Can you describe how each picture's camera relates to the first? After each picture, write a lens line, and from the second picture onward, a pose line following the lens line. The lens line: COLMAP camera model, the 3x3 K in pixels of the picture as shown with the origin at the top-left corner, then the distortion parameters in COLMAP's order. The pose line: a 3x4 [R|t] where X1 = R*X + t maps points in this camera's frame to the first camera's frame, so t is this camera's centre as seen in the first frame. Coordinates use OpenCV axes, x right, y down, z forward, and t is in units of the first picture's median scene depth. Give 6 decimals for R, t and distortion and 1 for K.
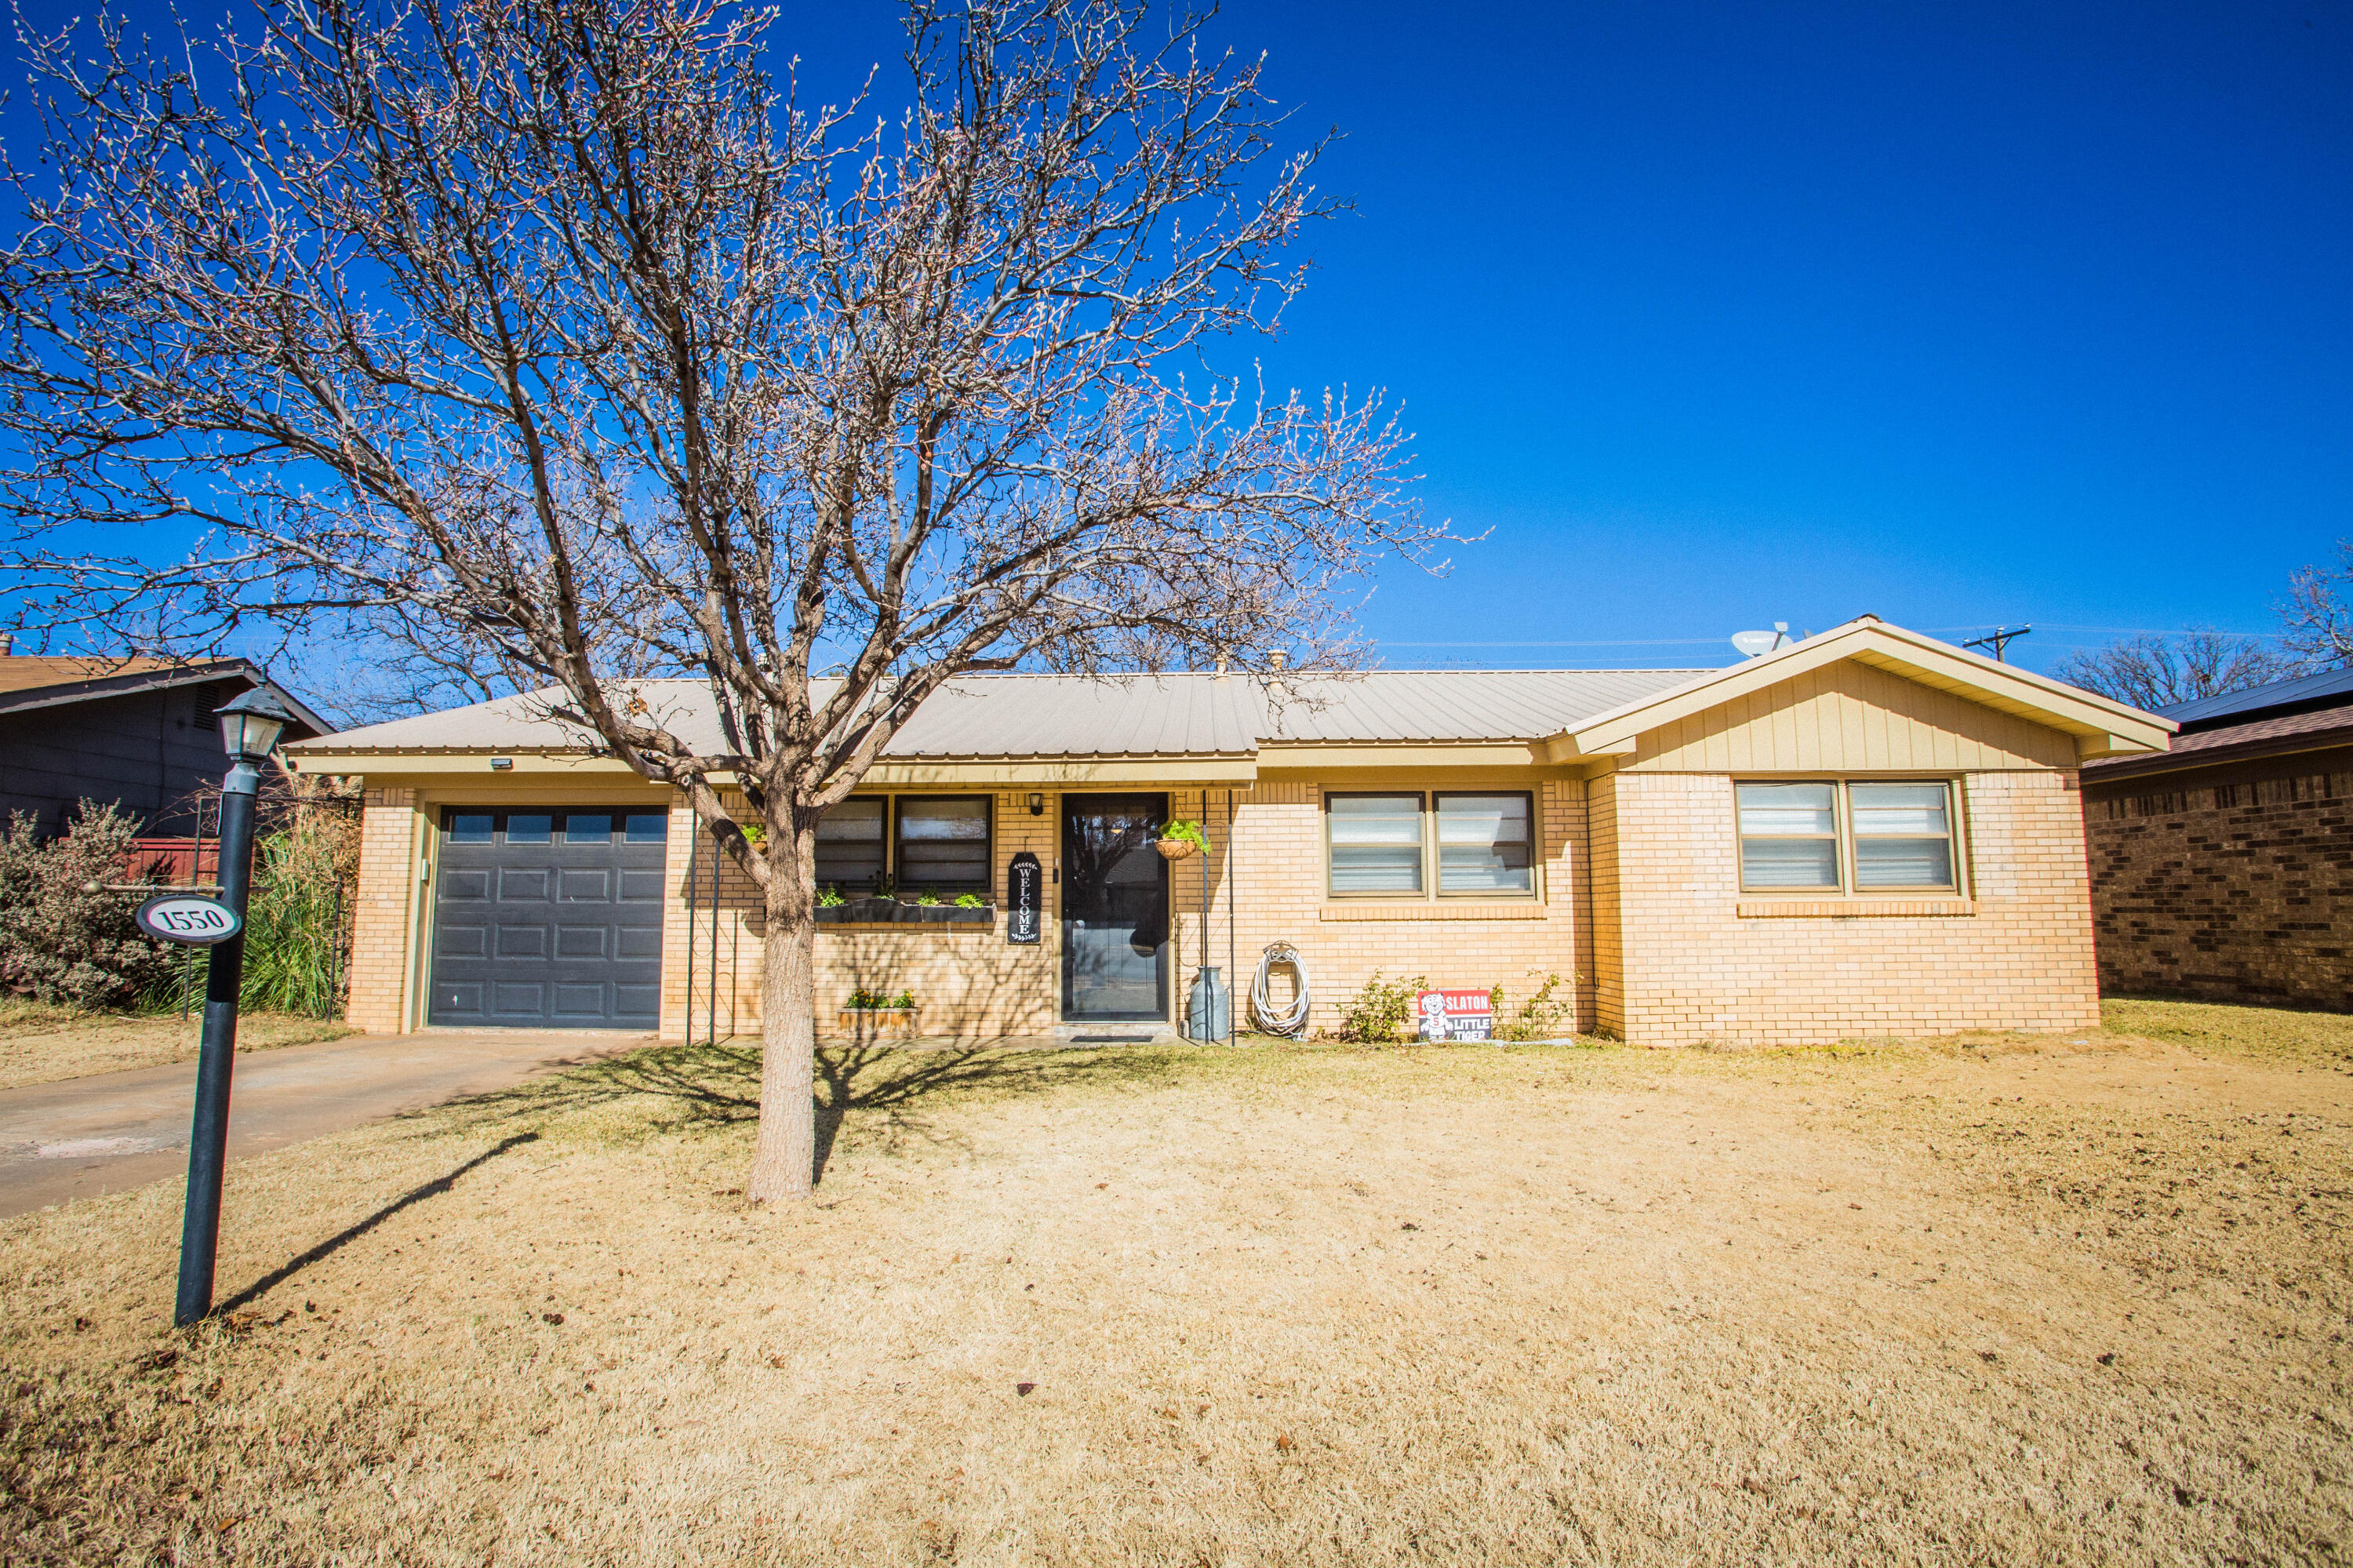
lens RADIAL K [[1135.0, 0, 1171.0], [0, 1135.0, 778.3], [0, 0, 1]] dist [-0.077513, 0.031637]
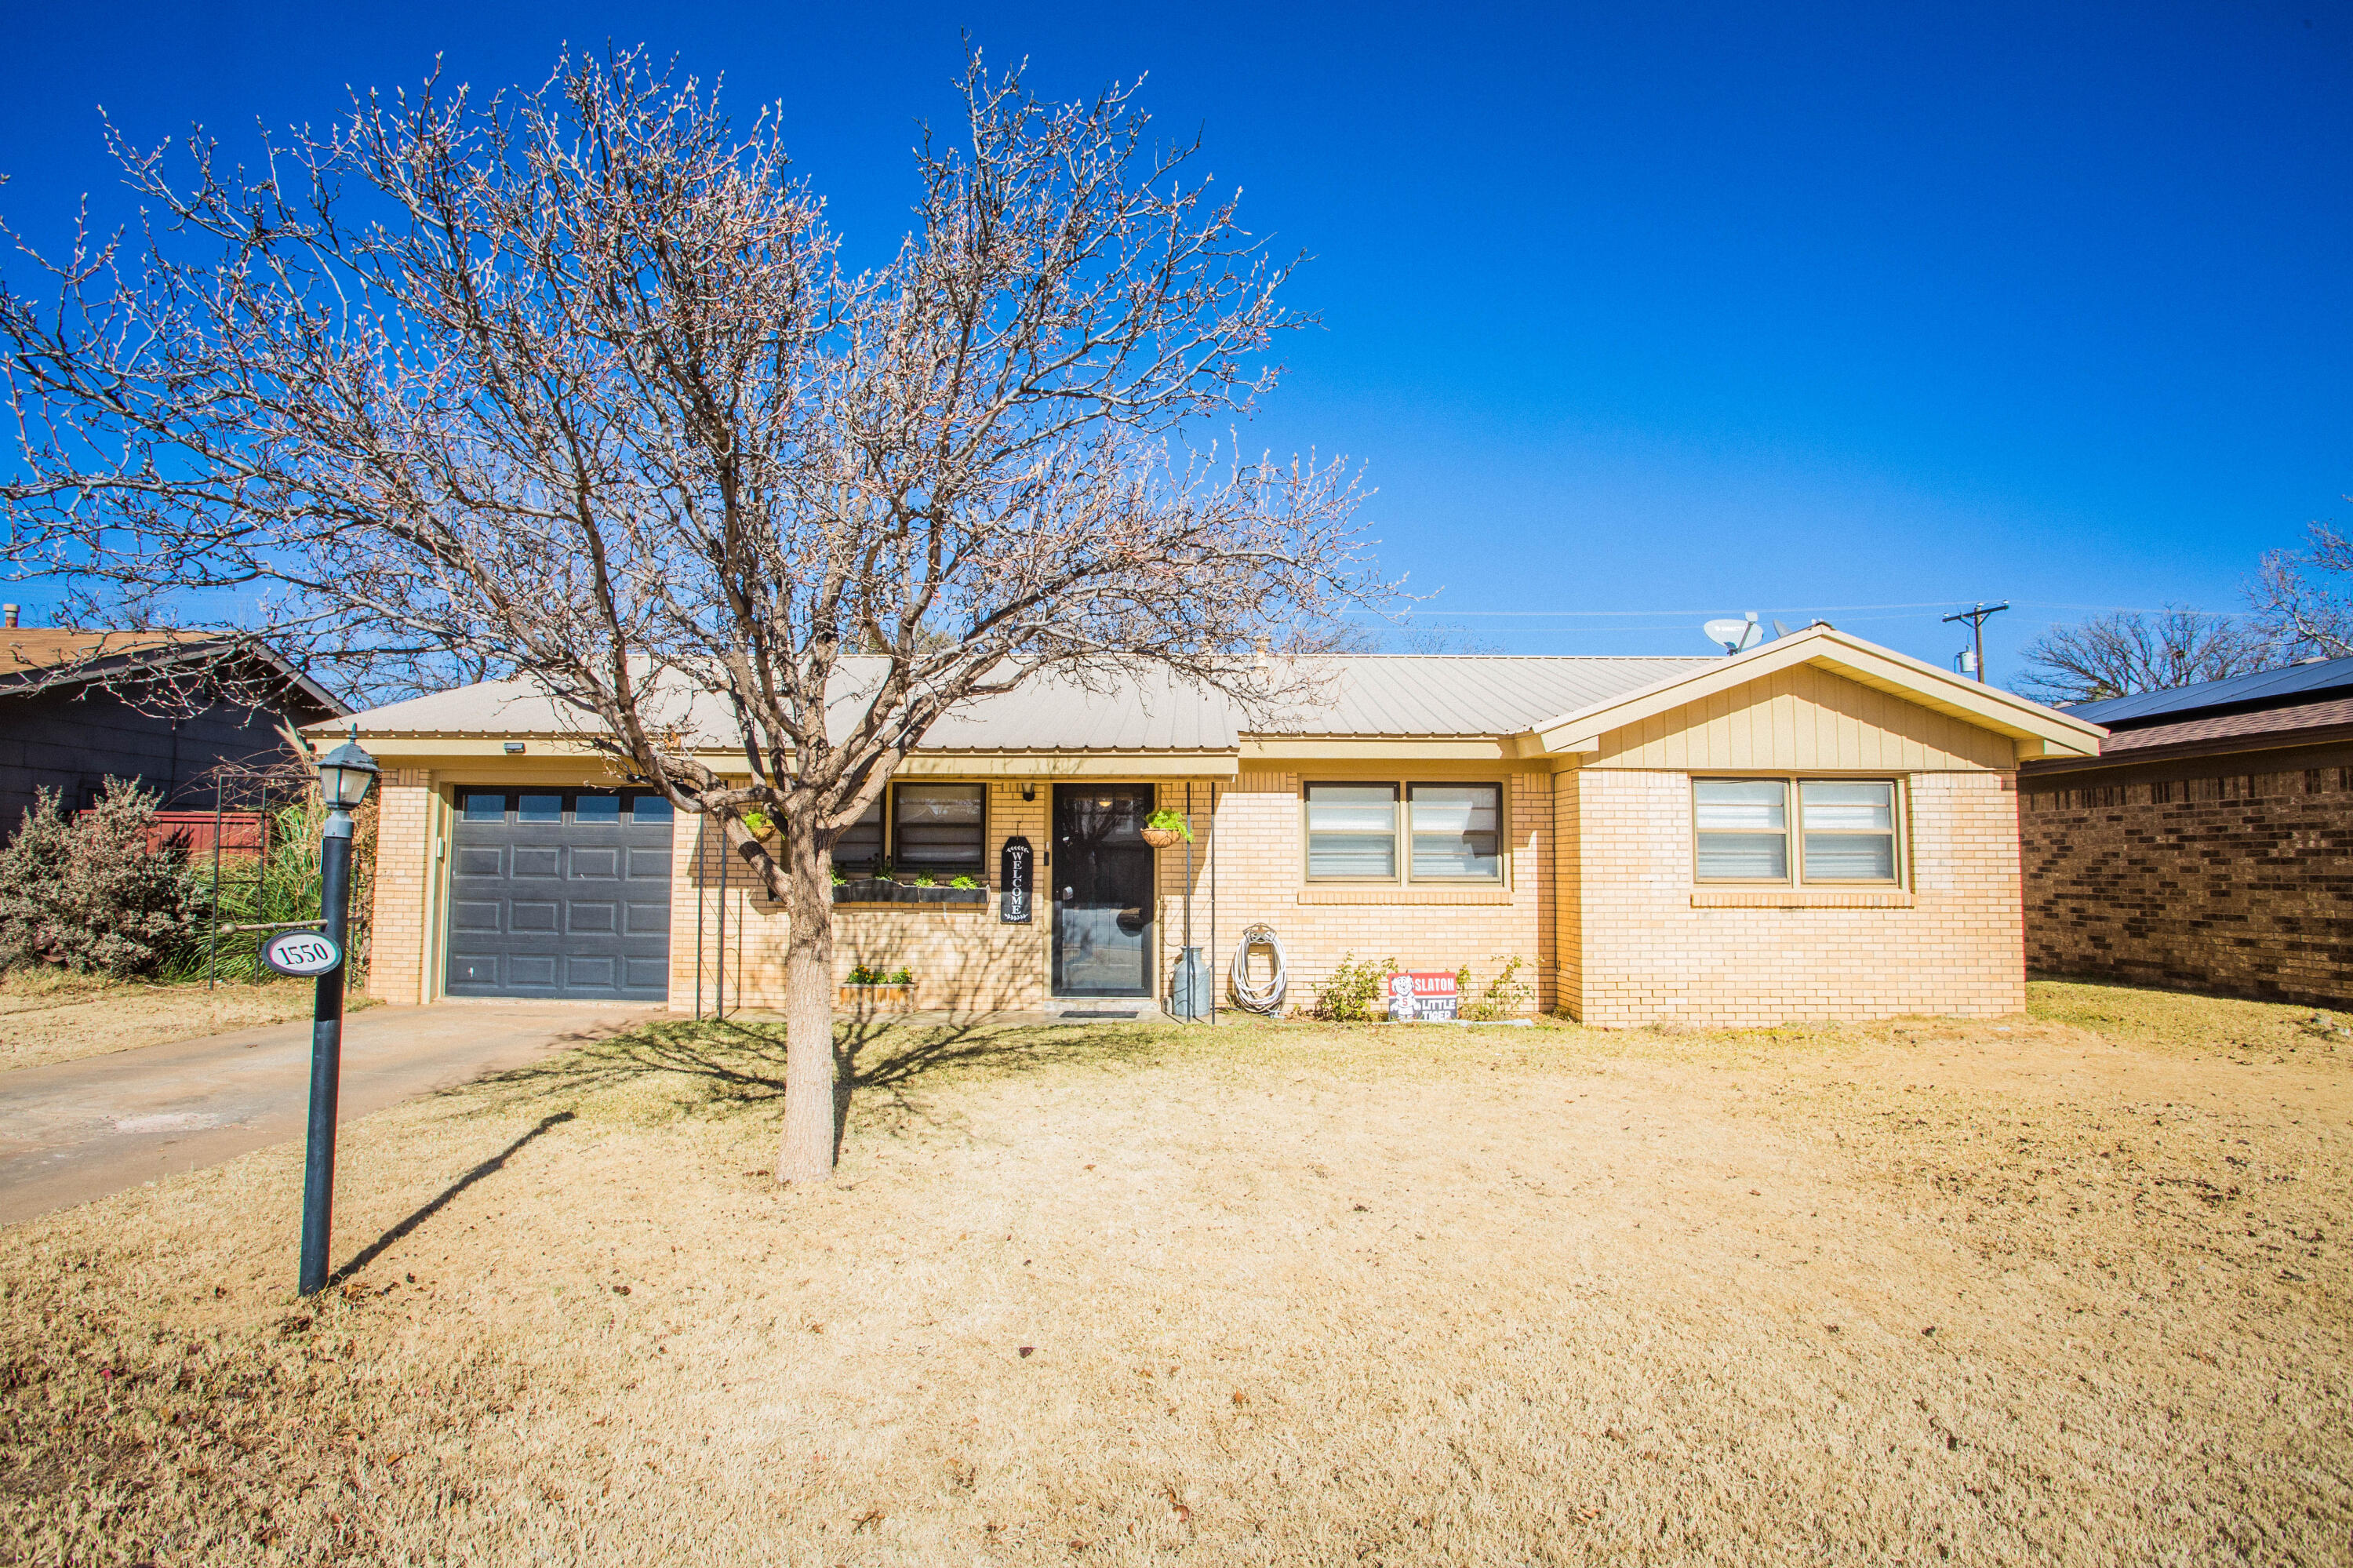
lens RADIAL K [[1135.9, 0, 1171.9], [0, 1135.9, 779.4], [0, 0, 1]] dist [-0.081684, 0.035292]
pose [[0.999891, 0.009804, 0.011024, 0.001889], [-0.010241, 0.999137, 0.040260, -0.031239], [-0.010620, -0.040369, 0.999128, -0.047144]]
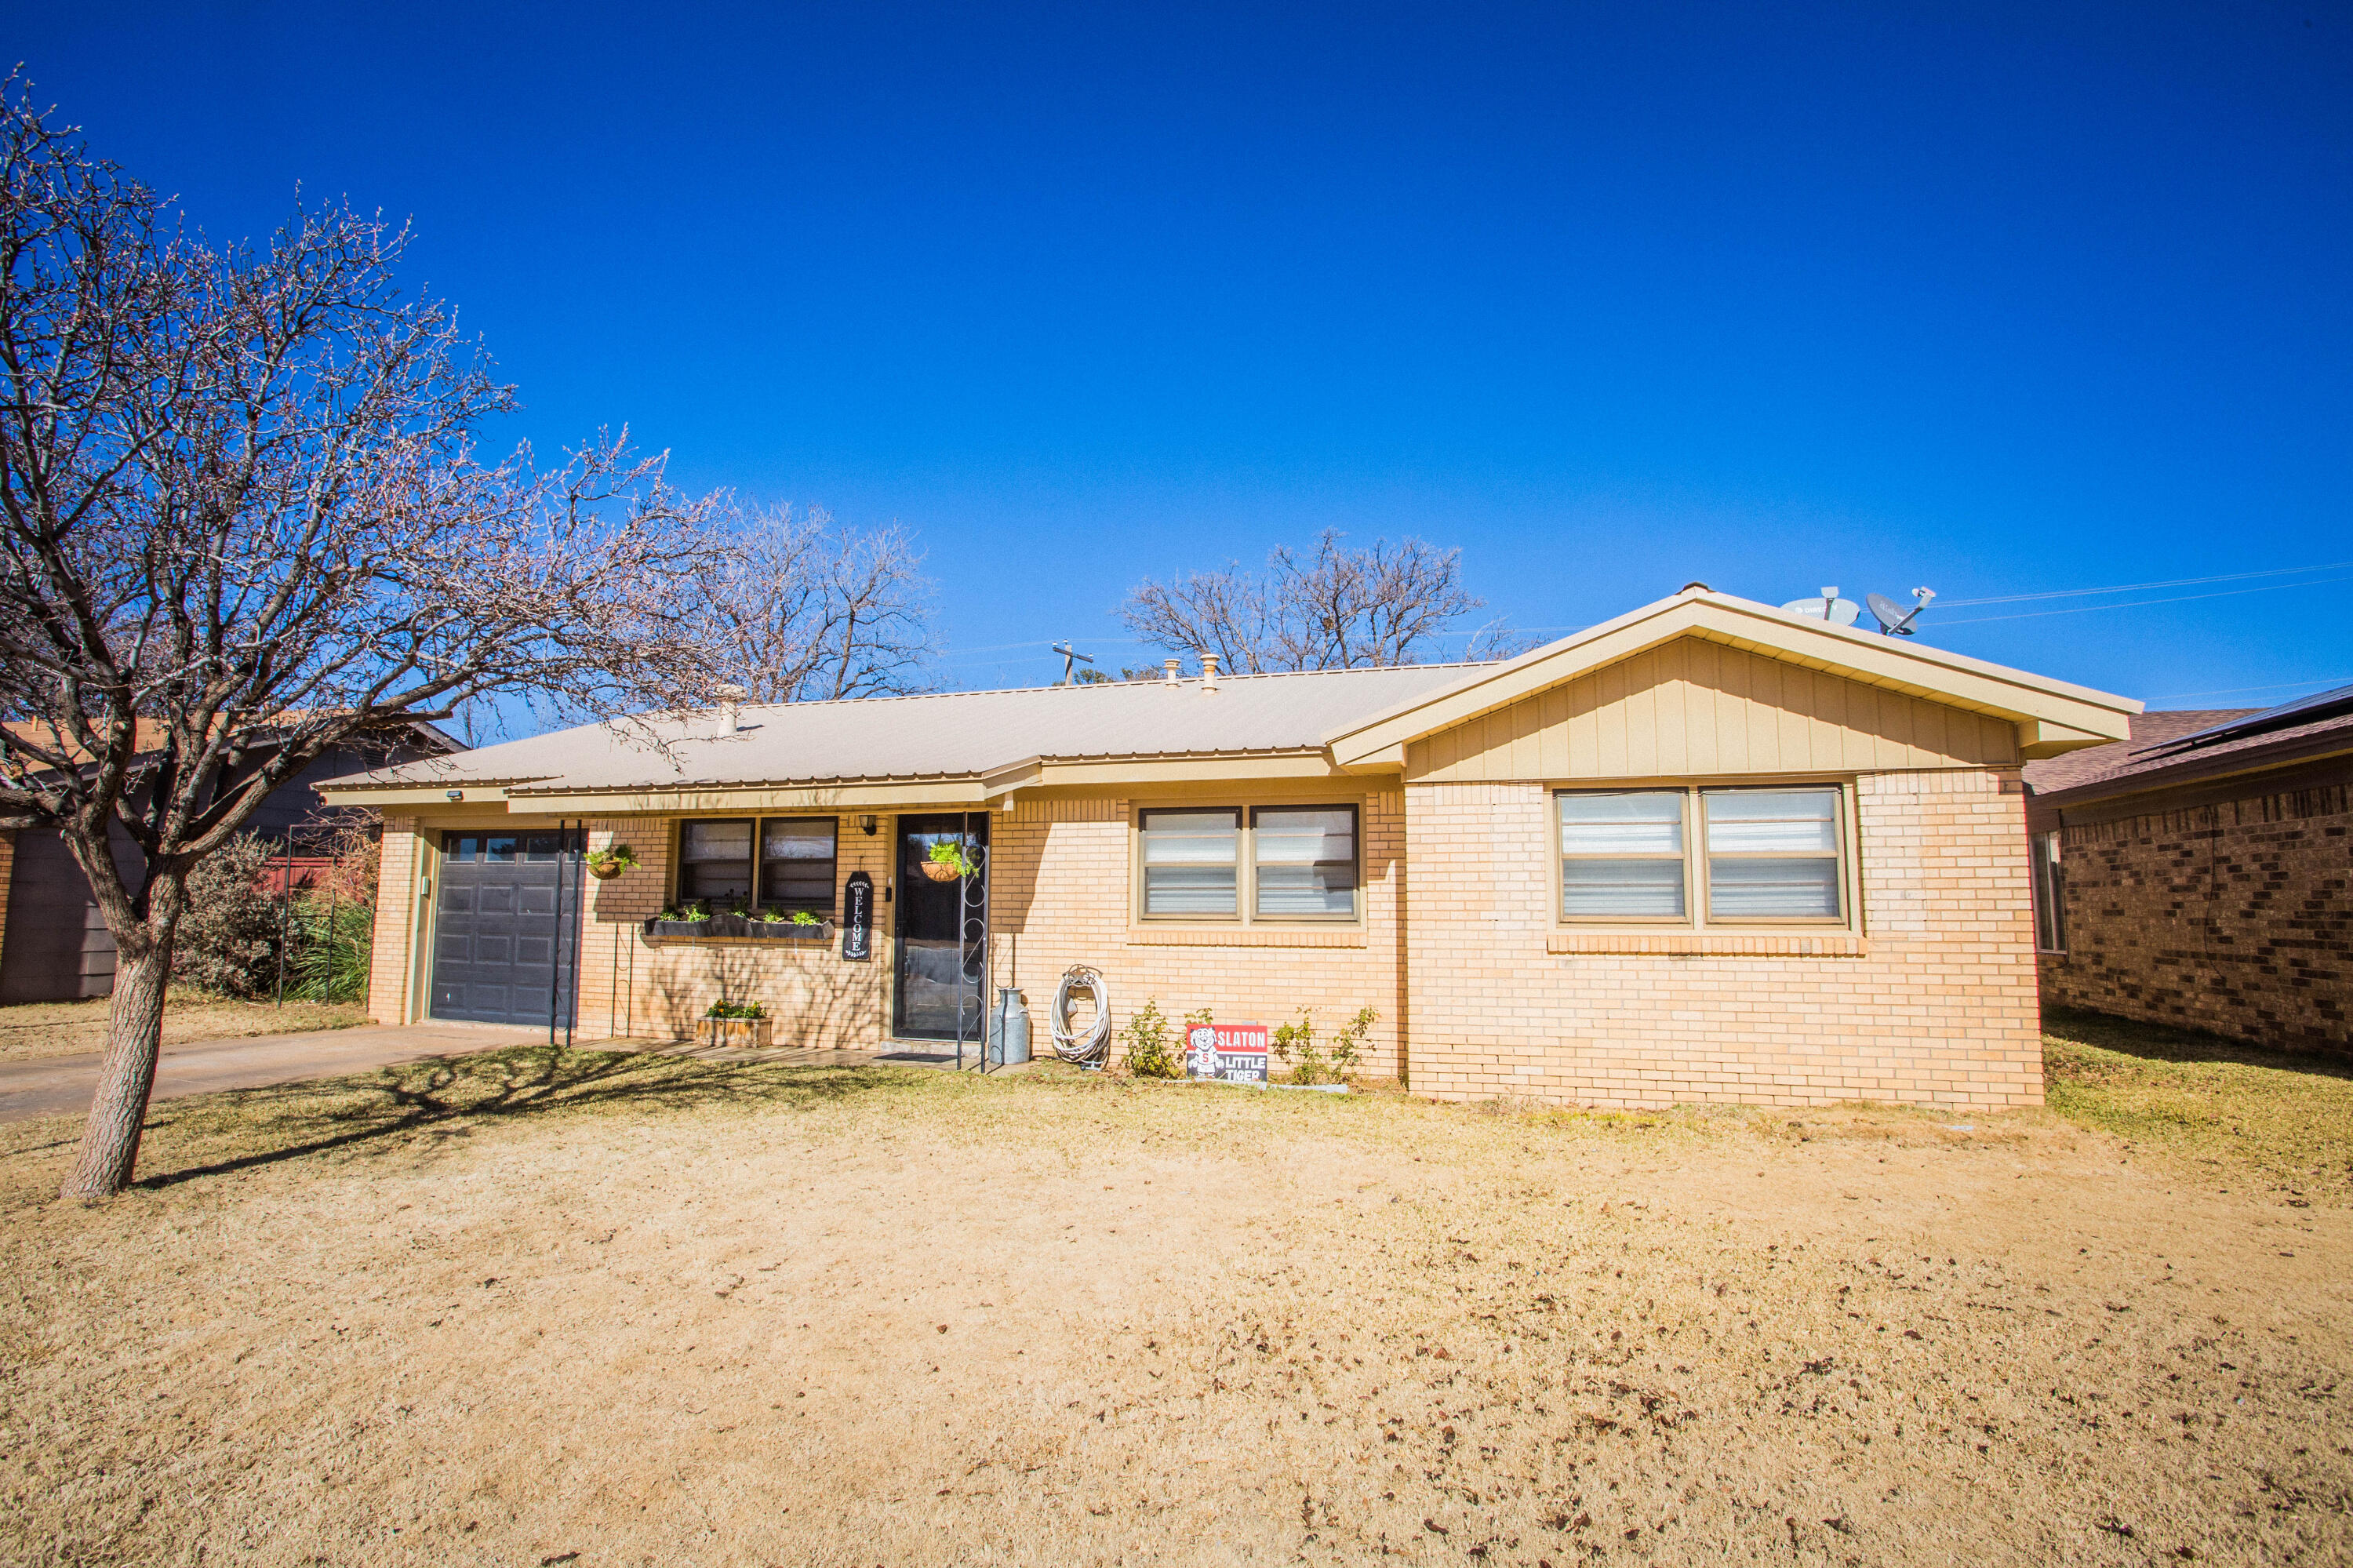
lens RADIAL K [[1135.0, 0, 1171.0], [0, 1135.0, 778.3], [0, 0, 1]] dist [-0.077513, 0.031637]
pose [[0.961279, -0.022842, -0.274629, 0.429425], [0.023865, 0.999715, 0.000384, -0.013148], [0.274542, -0.006923, 0.961550, 0.093544]]
